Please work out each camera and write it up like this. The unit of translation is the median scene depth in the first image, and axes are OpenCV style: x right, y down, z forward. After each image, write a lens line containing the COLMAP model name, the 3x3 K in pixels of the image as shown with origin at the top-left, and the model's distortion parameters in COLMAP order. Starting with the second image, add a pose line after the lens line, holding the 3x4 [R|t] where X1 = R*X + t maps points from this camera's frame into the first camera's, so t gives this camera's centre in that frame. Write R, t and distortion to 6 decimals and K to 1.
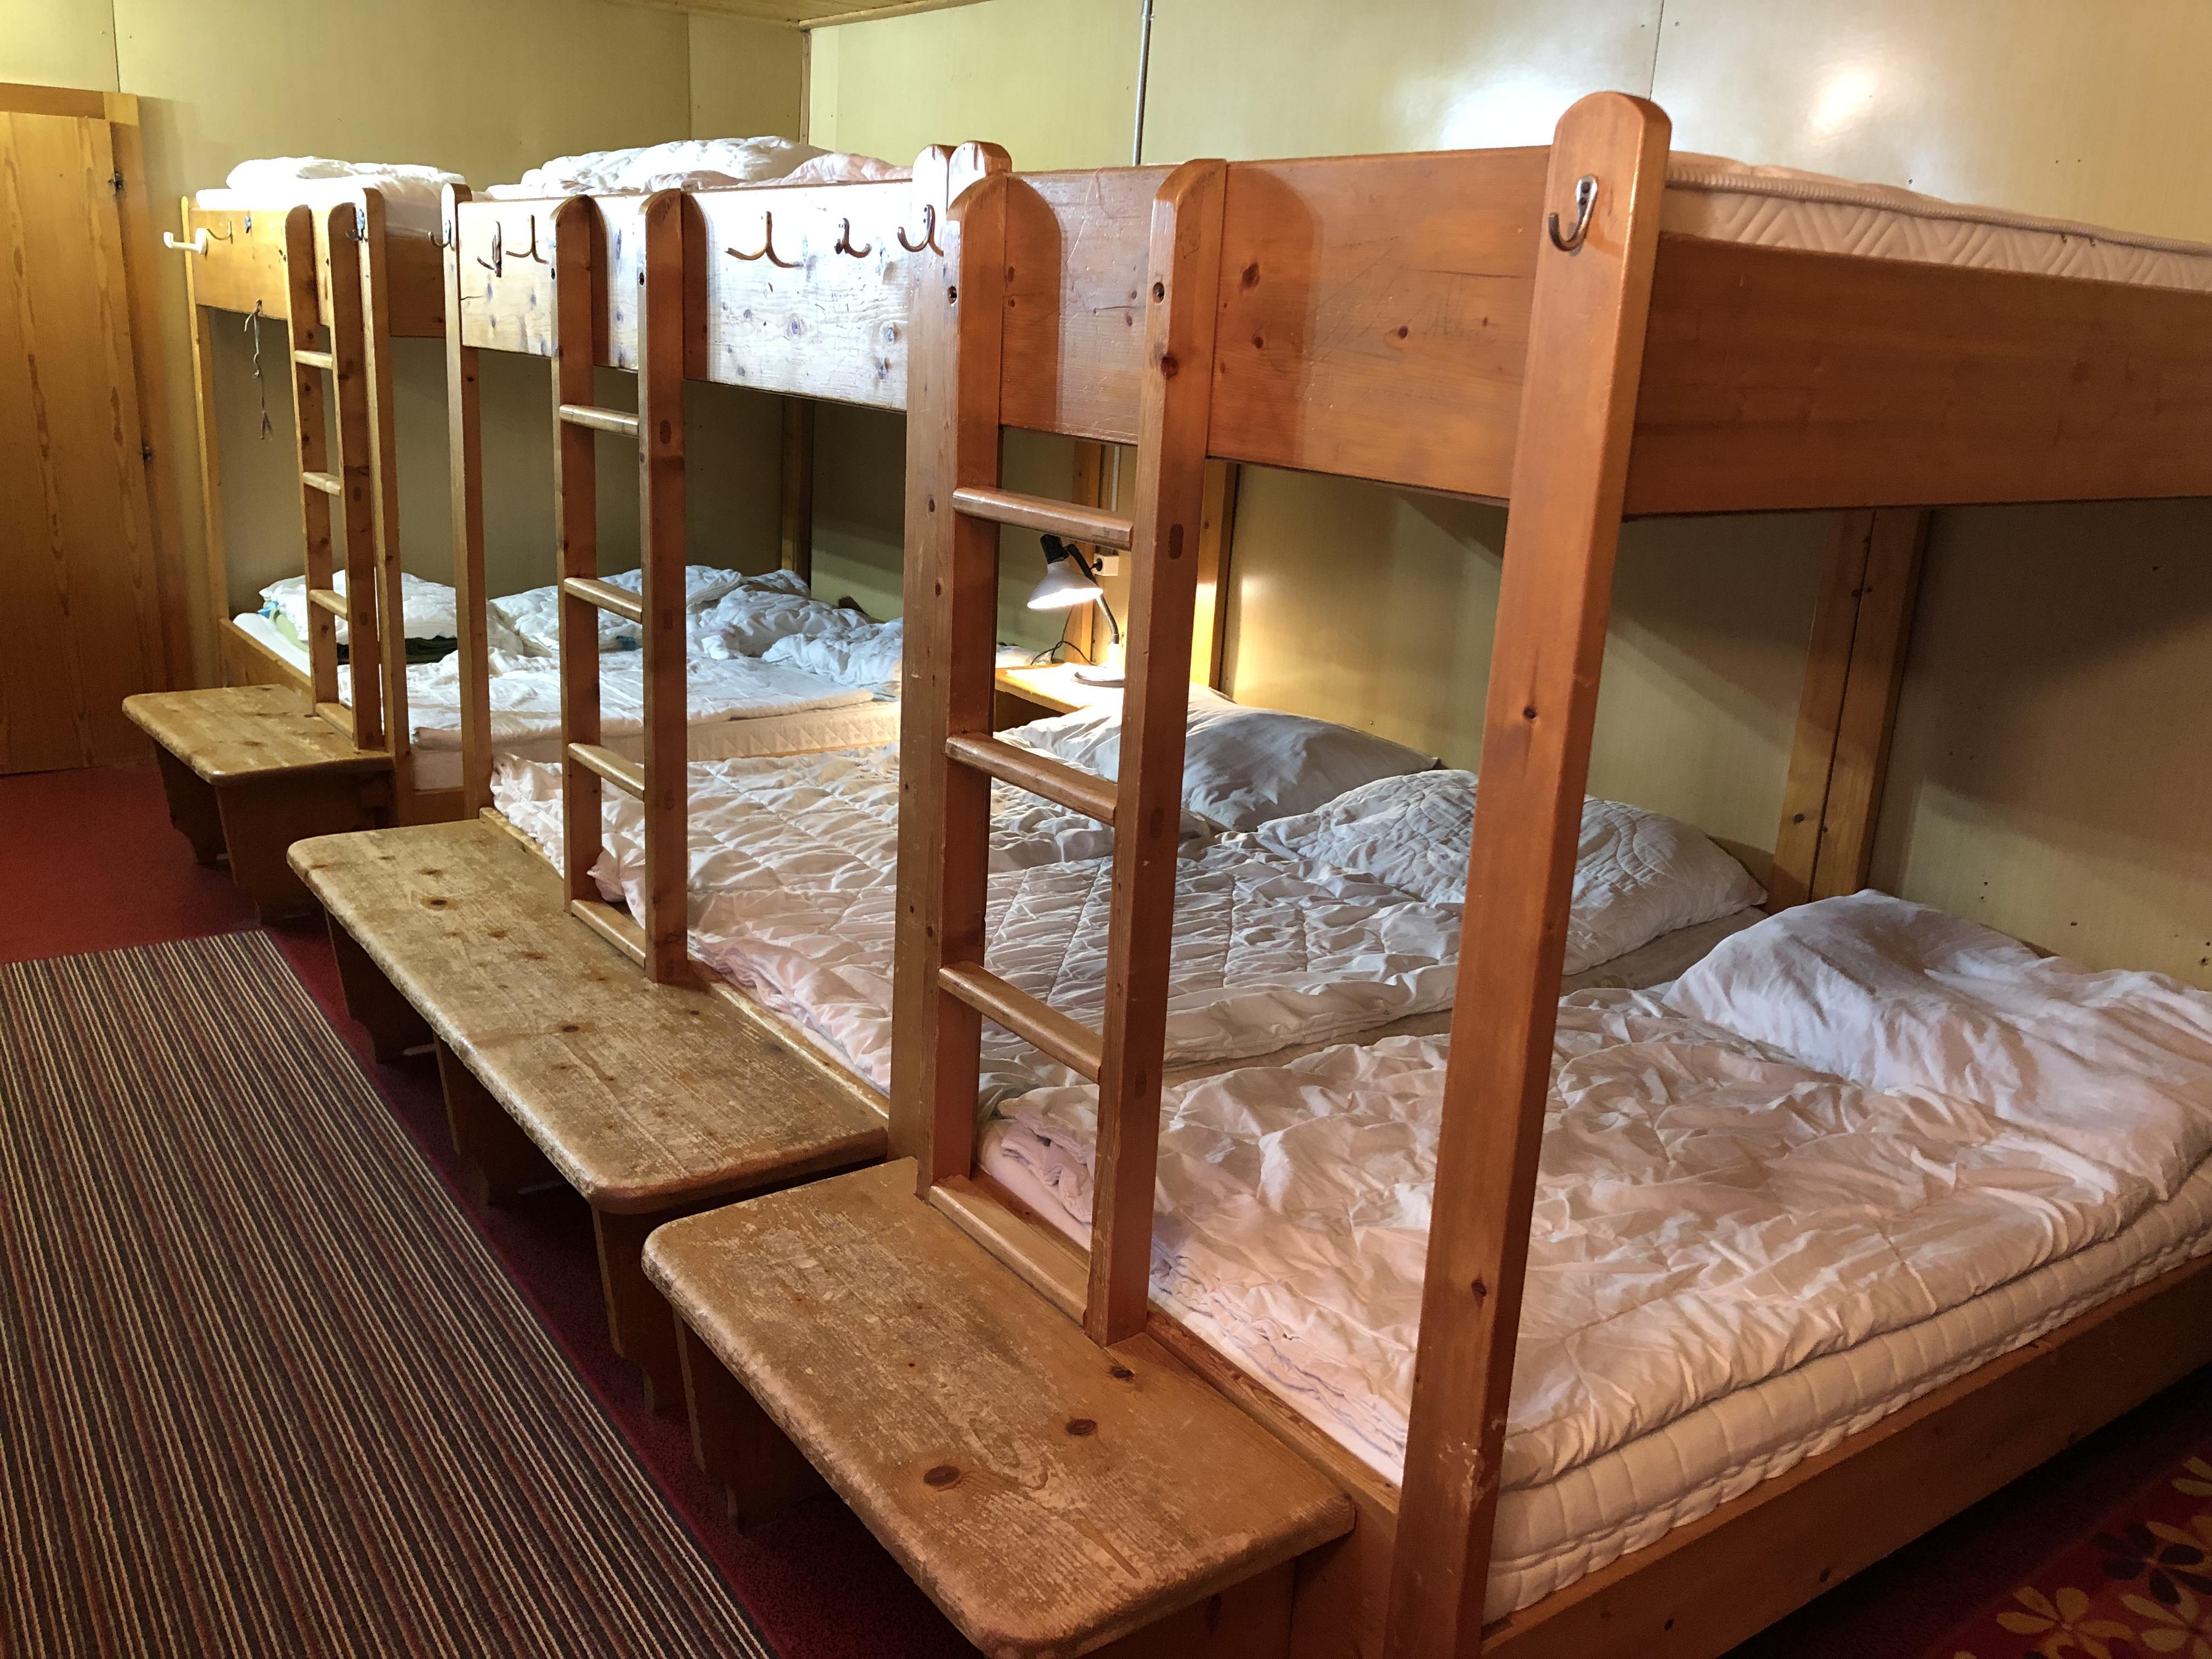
lens RADIAL K [[1919.8, 0, 1107.6], [0, 1919.8, 833.2], [0, 0, 1]] dist [0.010141, 0.002248]
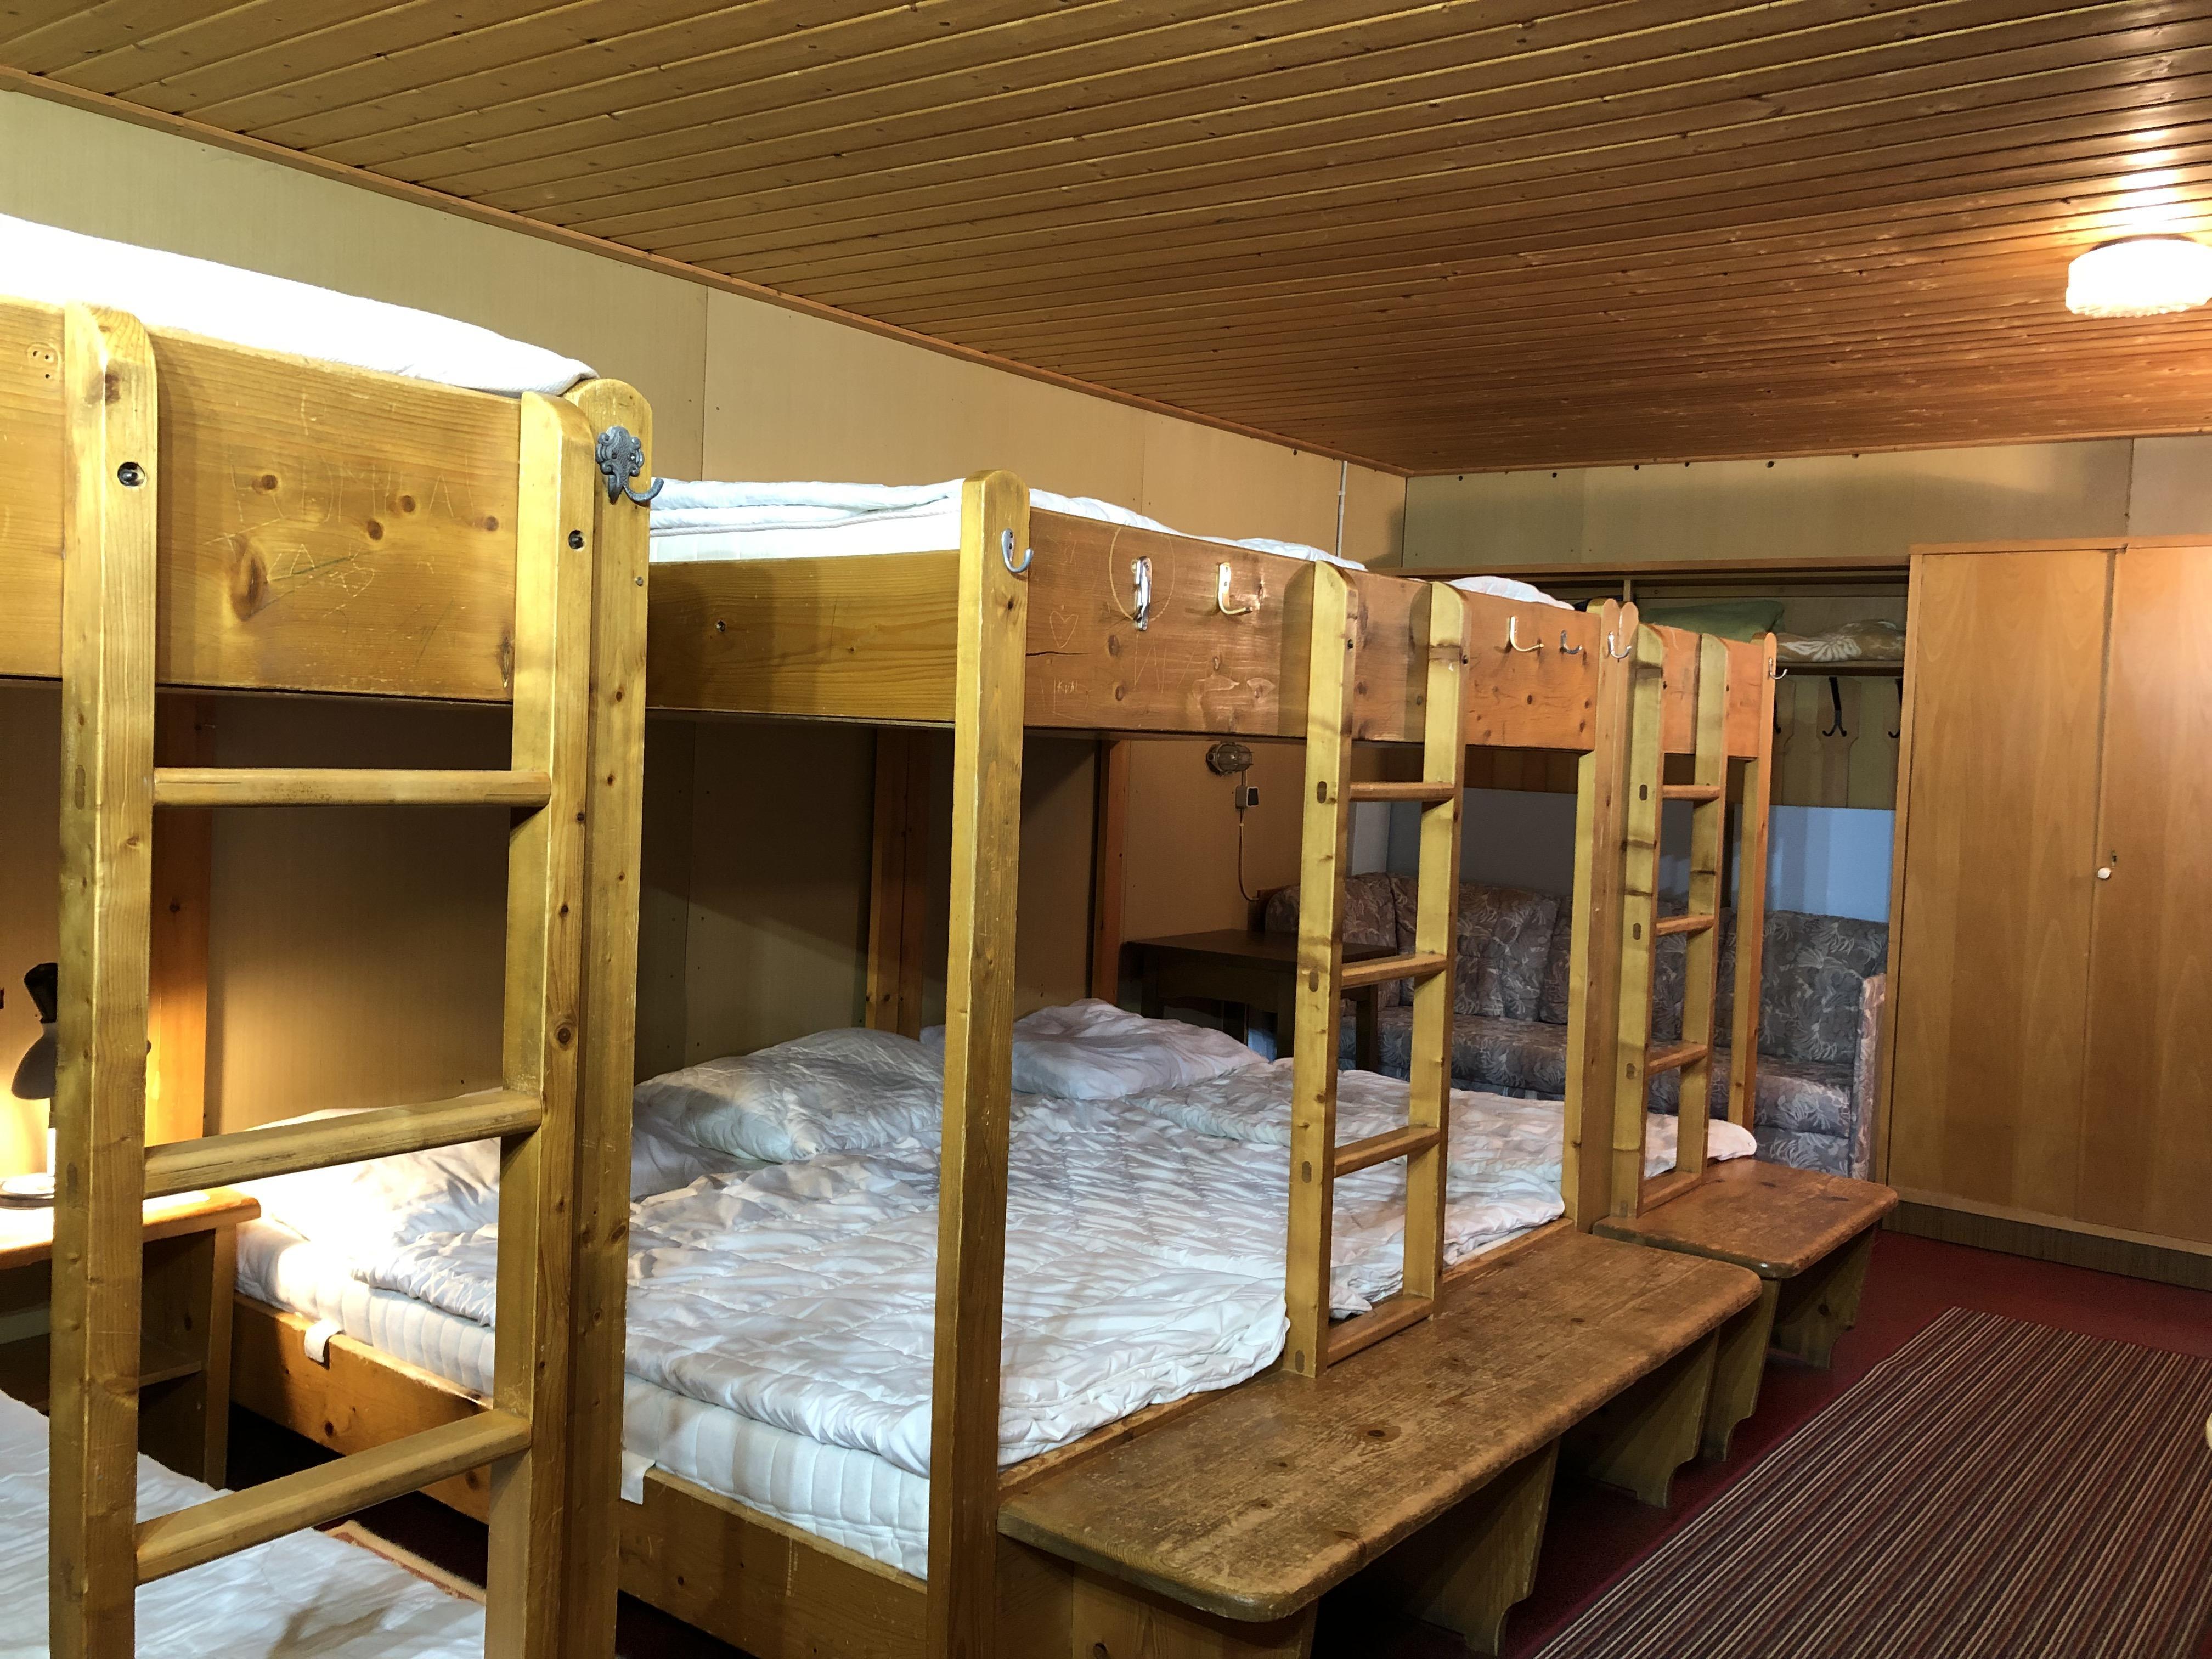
lens RADIAL K [[1919.8, 0, 1109.5], [0, 1919.8, 823.1], [0, 0, 1]] dist [0.010141, 0.002248]
pose [[-0.321751, -0.111797, 0.940201, -1.047959], [0.202381, 0.961935, 0.183639, -0.376615], [-0.924942, 0.249365, -0.286878, 1.303252]]
